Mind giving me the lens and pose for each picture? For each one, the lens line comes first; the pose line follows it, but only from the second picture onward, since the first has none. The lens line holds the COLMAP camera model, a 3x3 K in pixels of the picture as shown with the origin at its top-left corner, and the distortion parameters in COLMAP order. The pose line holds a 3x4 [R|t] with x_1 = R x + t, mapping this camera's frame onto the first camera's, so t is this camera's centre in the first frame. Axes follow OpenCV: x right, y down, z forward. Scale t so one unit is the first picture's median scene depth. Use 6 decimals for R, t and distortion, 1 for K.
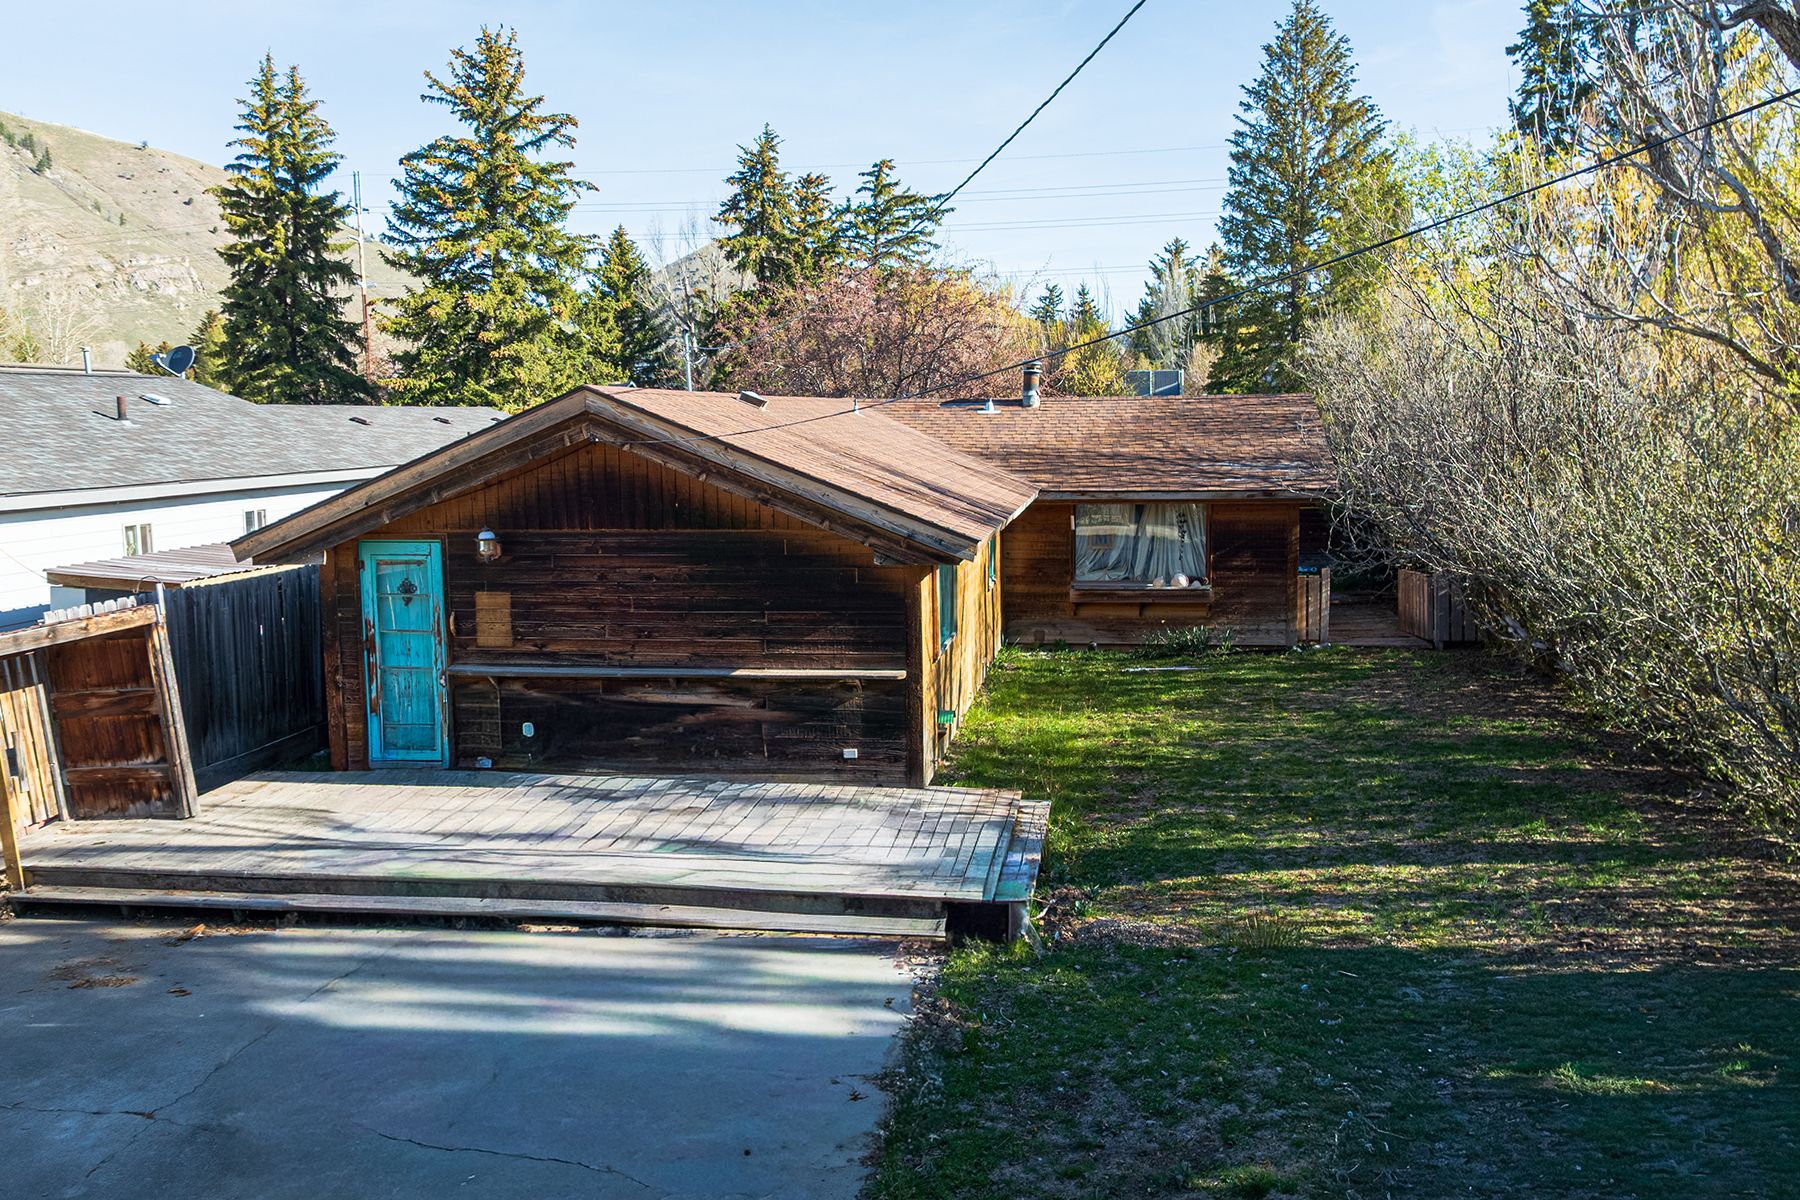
lens RADIAL K [[1525.7, 0, 900.0], [0, 1525.7, 600.0], [0, 0, 1]] dist [-0.008640, -0.048682]
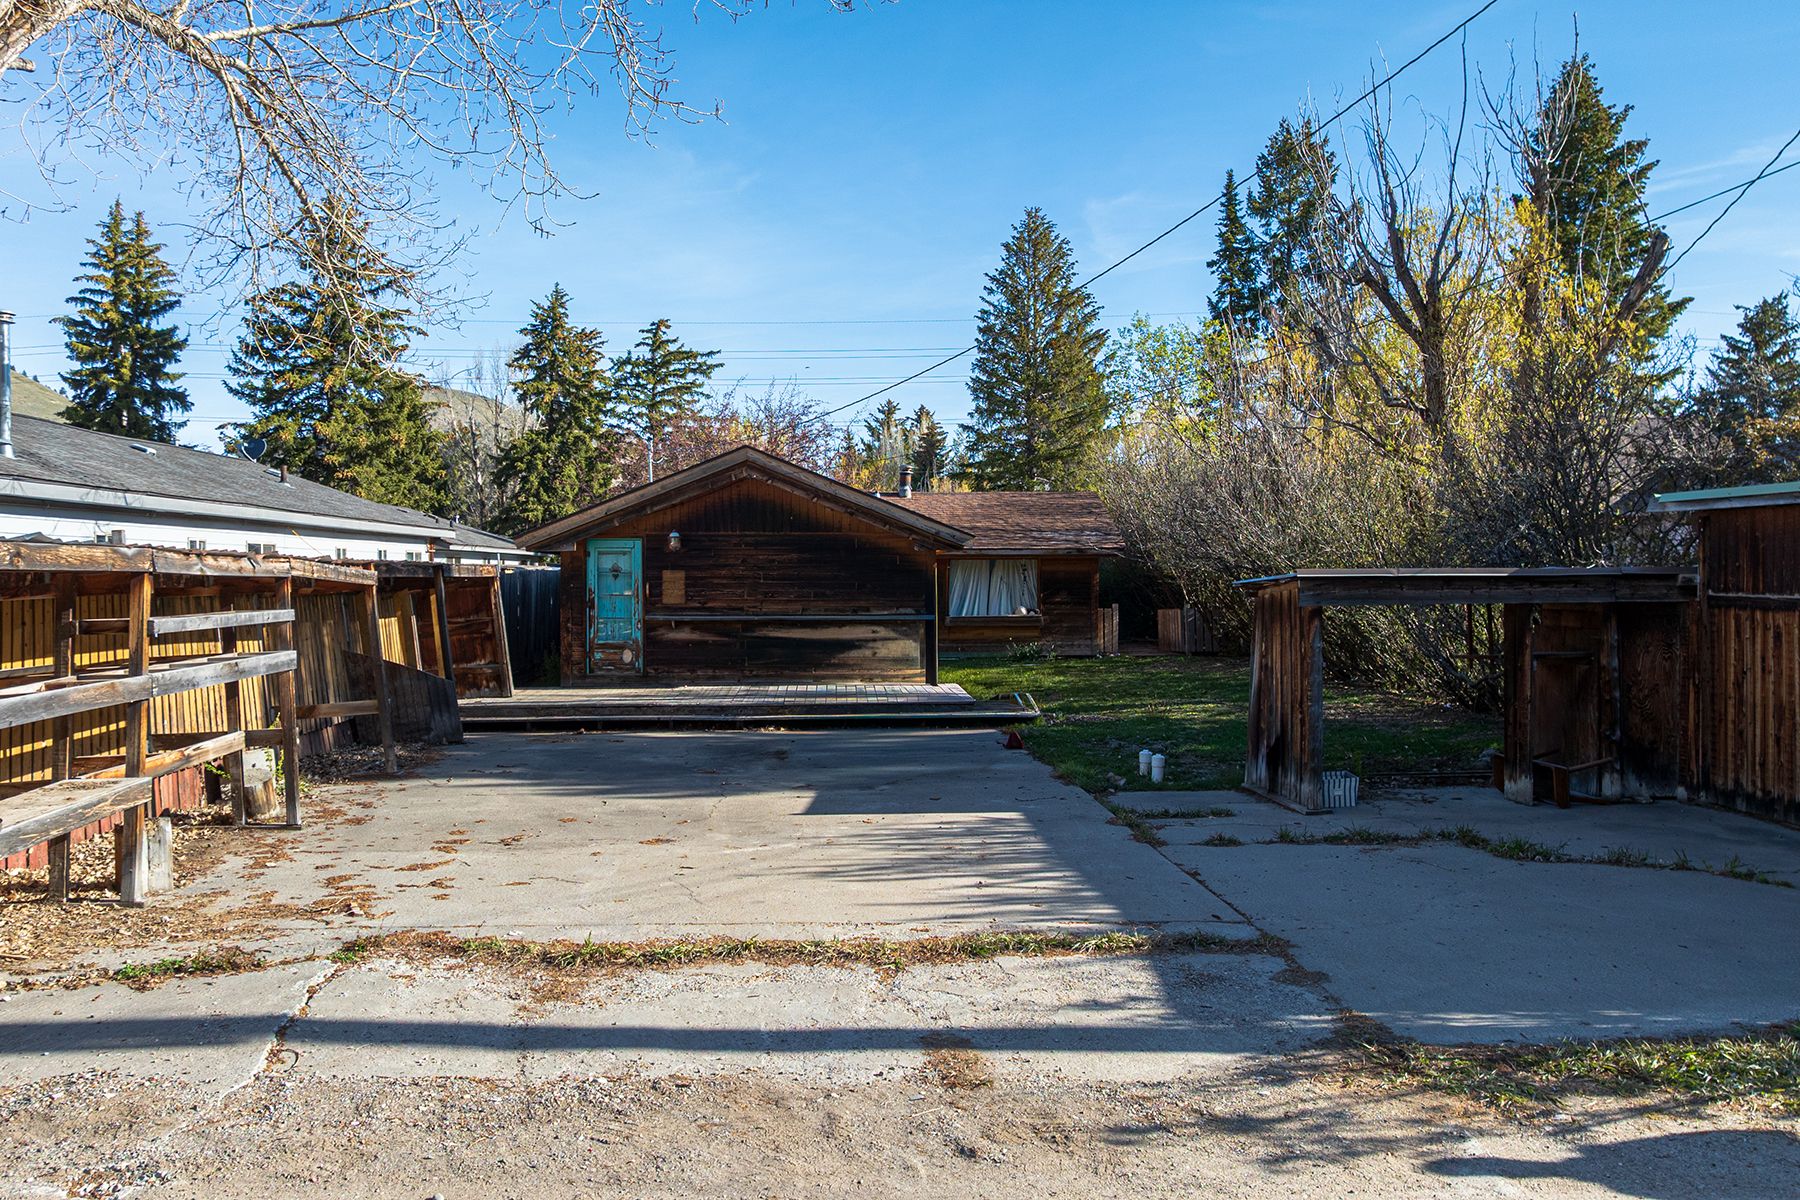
lens RADIAL K [[1525.7, 0, 900.0], [0, 1525.7, 600.0], [0, 0, 1]] dist [-0.008640, -0.048682]
pose [[0.979475, 0.007360, 0.201431, -0.086074], [0.013366, 0.994762, -0.101342, 0.047072], [-0.201121, 0.101955, 0.974246, -0.155457]]
